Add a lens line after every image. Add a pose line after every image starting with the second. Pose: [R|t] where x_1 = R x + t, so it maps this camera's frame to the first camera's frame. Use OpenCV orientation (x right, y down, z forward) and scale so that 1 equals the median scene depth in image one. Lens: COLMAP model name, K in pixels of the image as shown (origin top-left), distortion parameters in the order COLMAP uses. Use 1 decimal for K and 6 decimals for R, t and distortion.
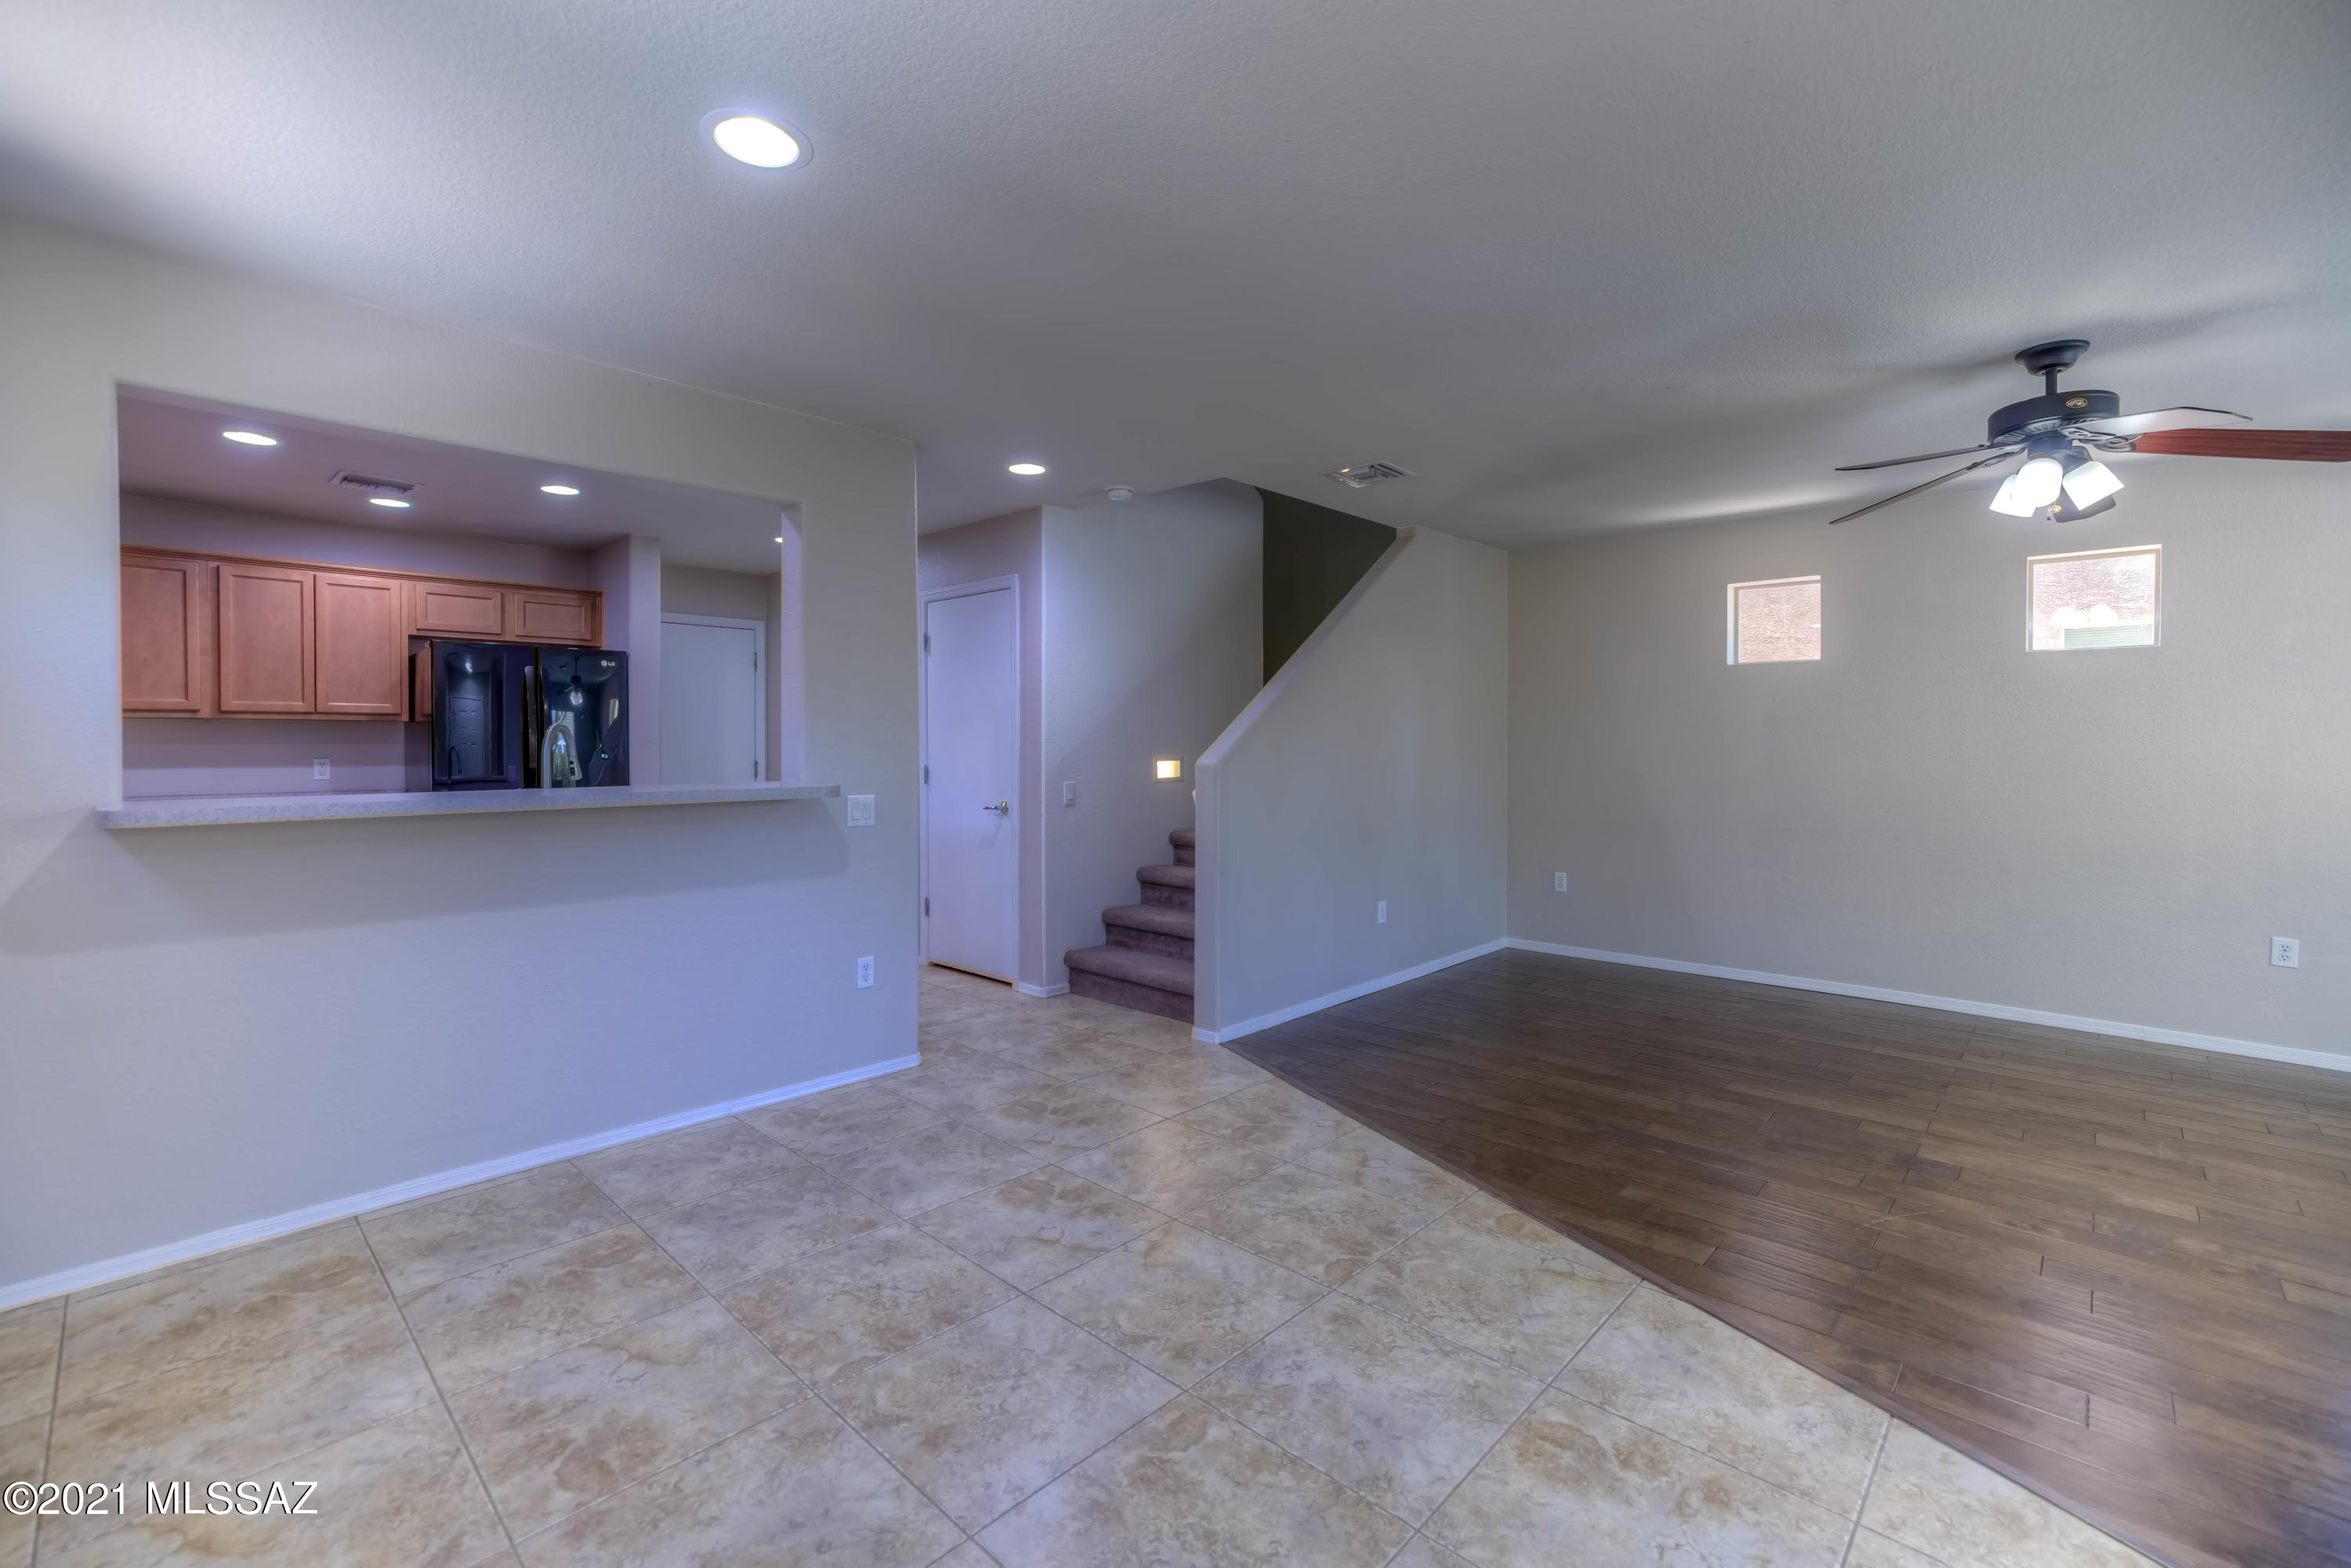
lens RADIAL K [[1005.5, 0, 1178.6], [0, 1005.5, 763.4], [0, 0, 1]] dist [-0.021478, 0.012040]
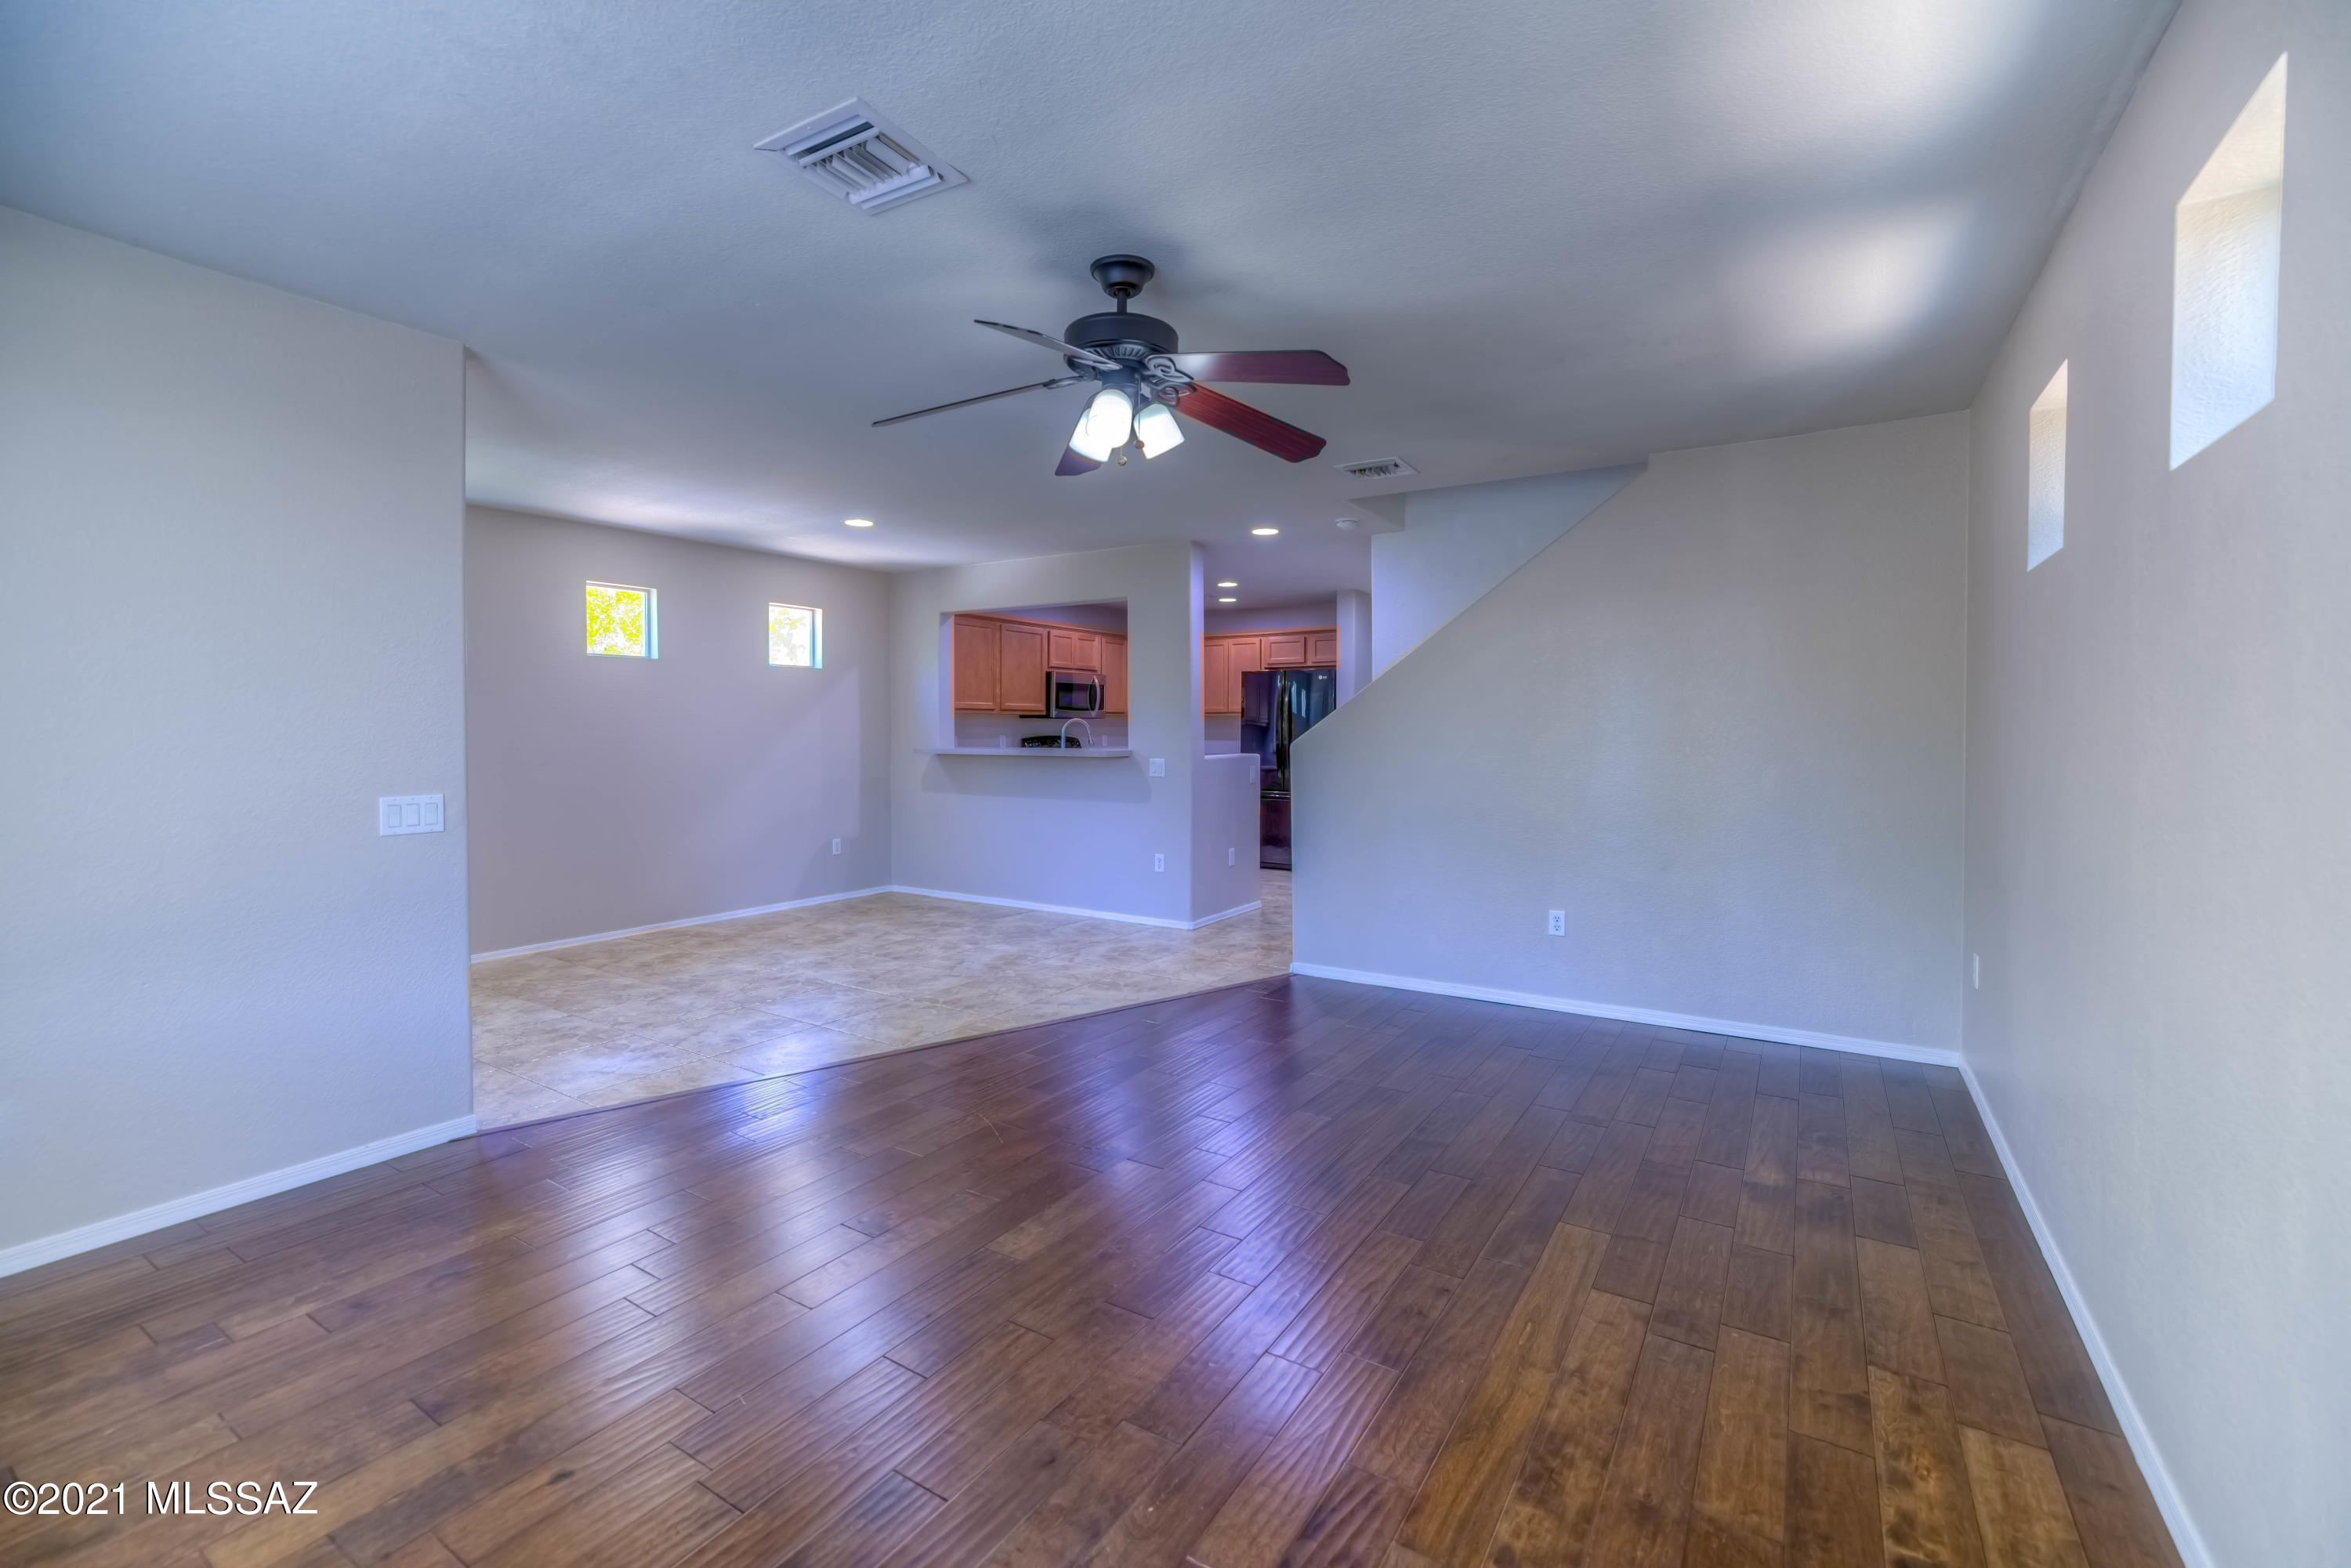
lens RADIAL K [[1005.5, 0, 1178.6], [0, 1005.5, 763.4], [0, 0, 1]] dist [-0.021478, 0.012040]
pose [[0.202231, 0.034527, -0.978729, 1.652698], [-0.024152, 0.999250, 0.030260, -0.015112], [0.979040, 0.017519, 0.202913, 0.830920]]
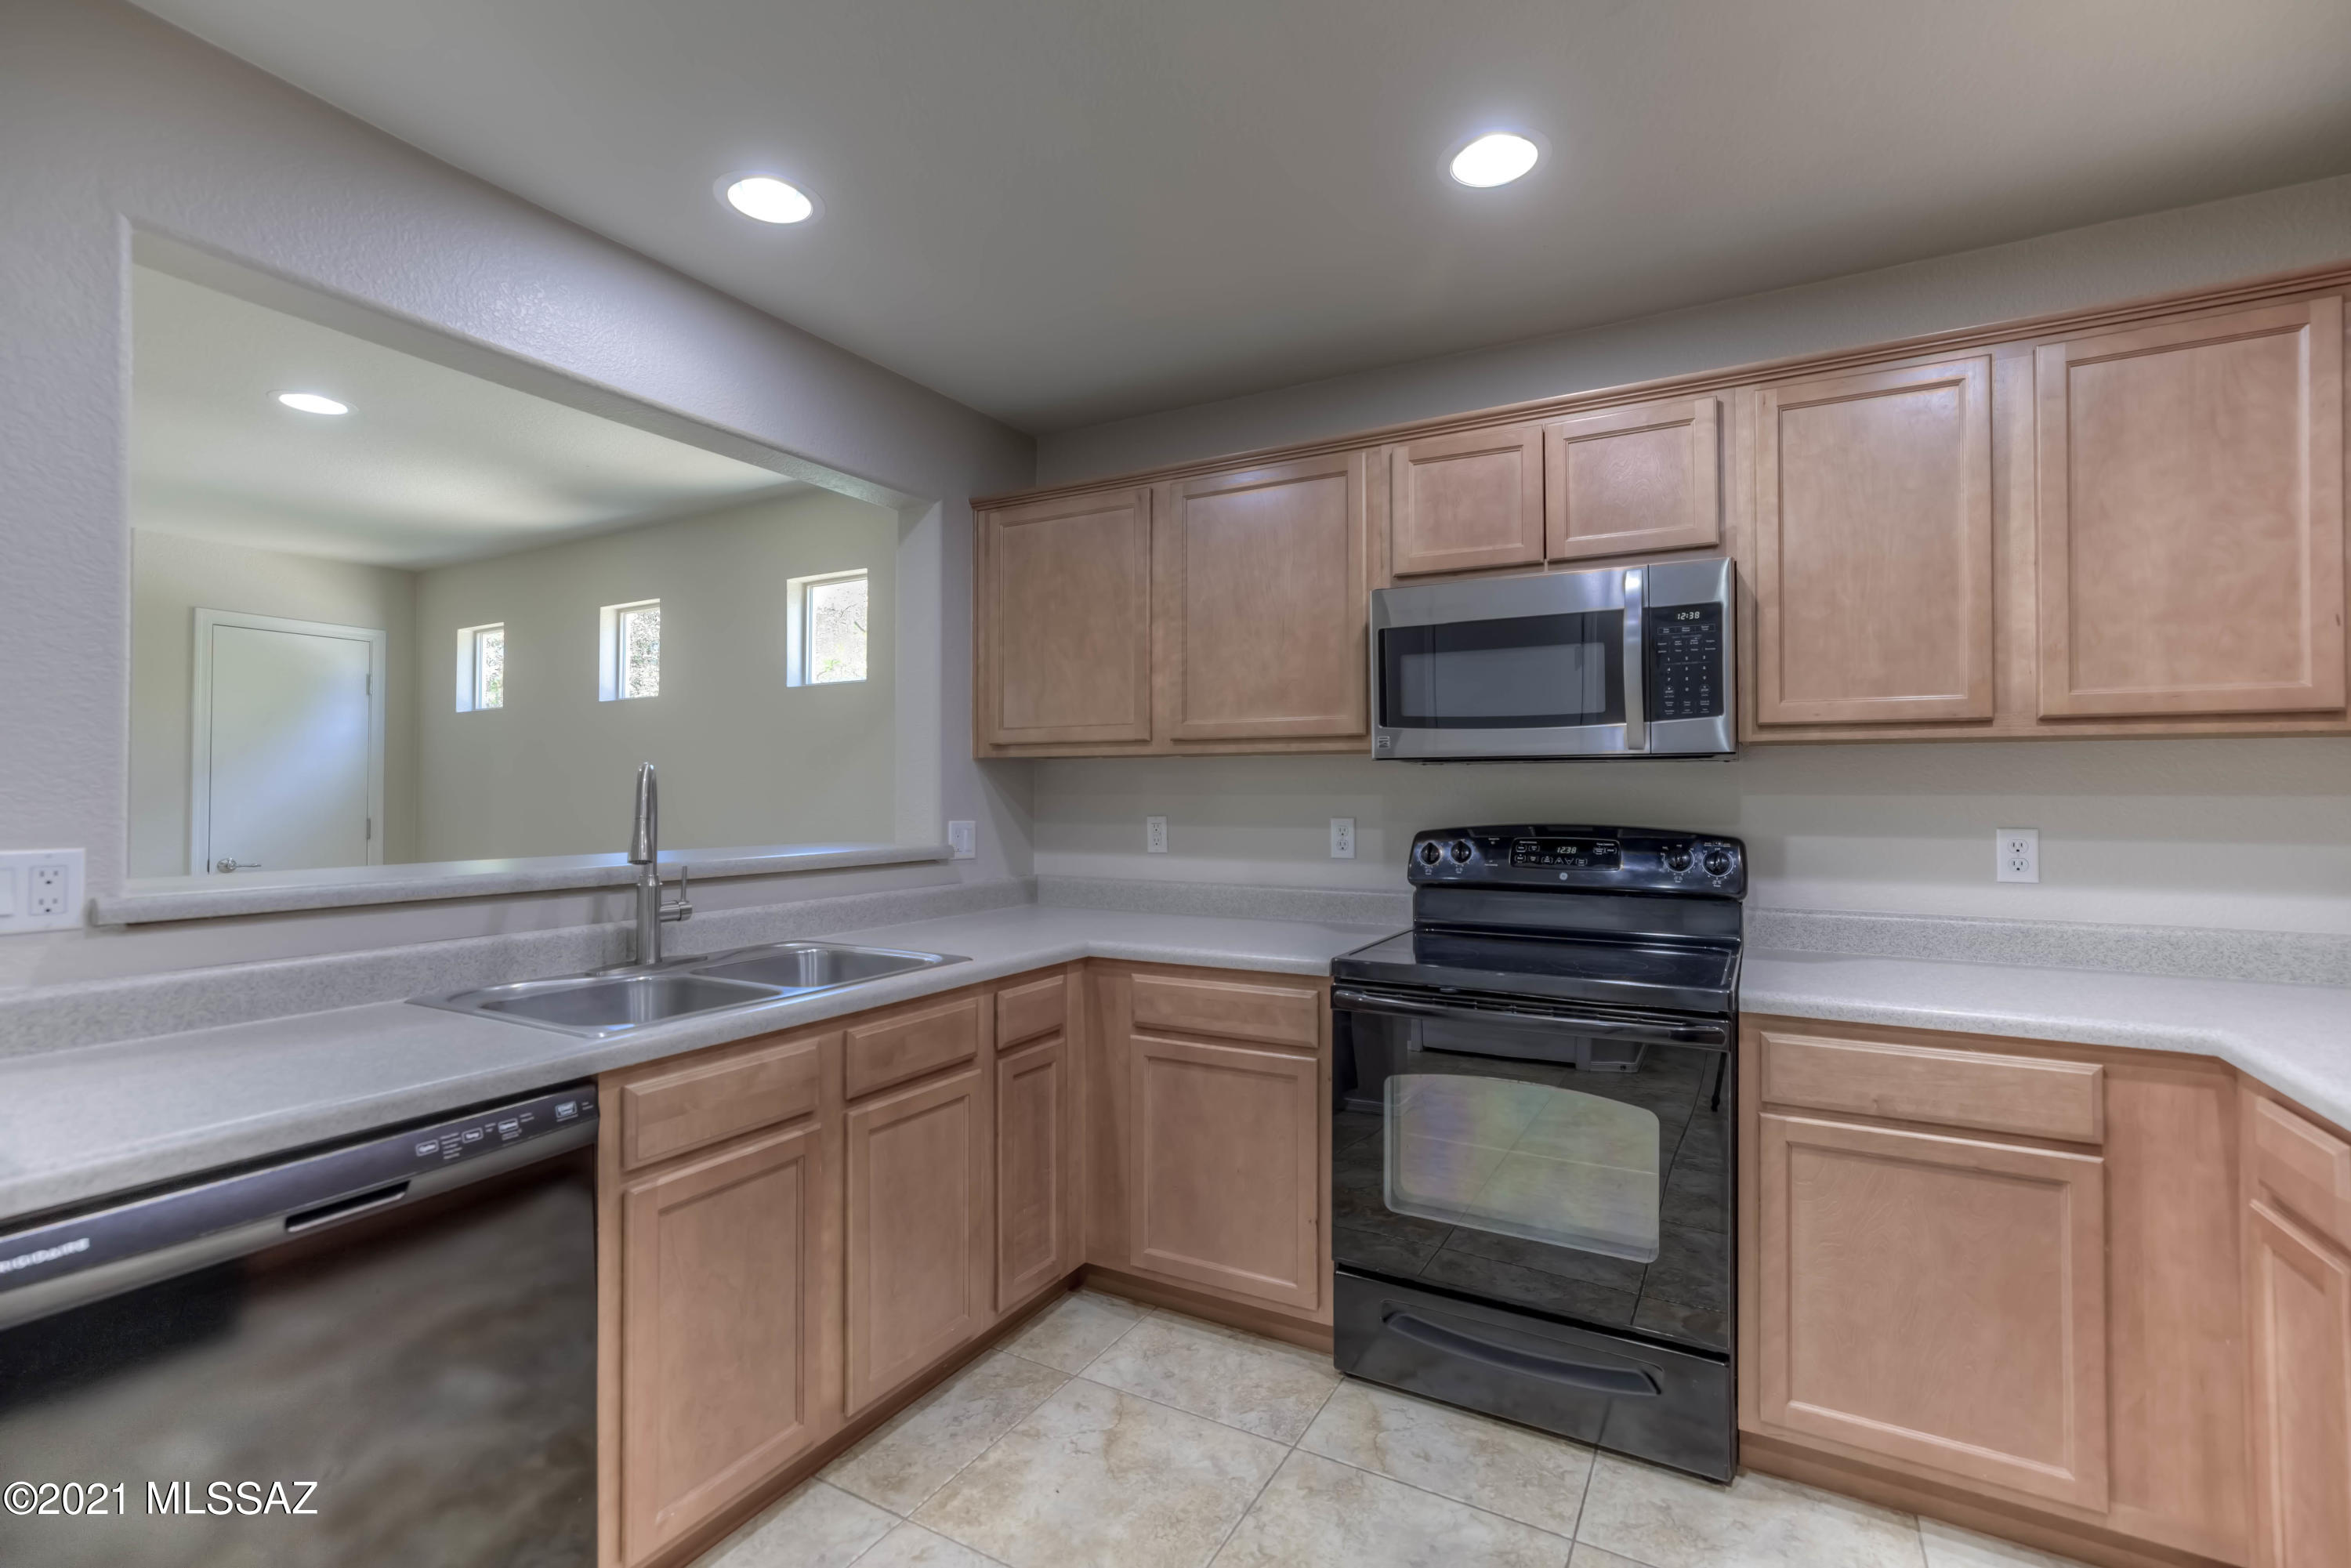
lens RADIAL K [[1054.5, 0, 1175.5], [0, 1054.5, 784.0], [0, 0, 1]] dist [-0.019708, 0.016280]
pose [[-0.970835, -0.007309, -0.239637, -0.824891], [-0.010179, 0.999890, 0.010741, -0.036769], [0.239532, 0.012867, -0.970803, 1.805329]]
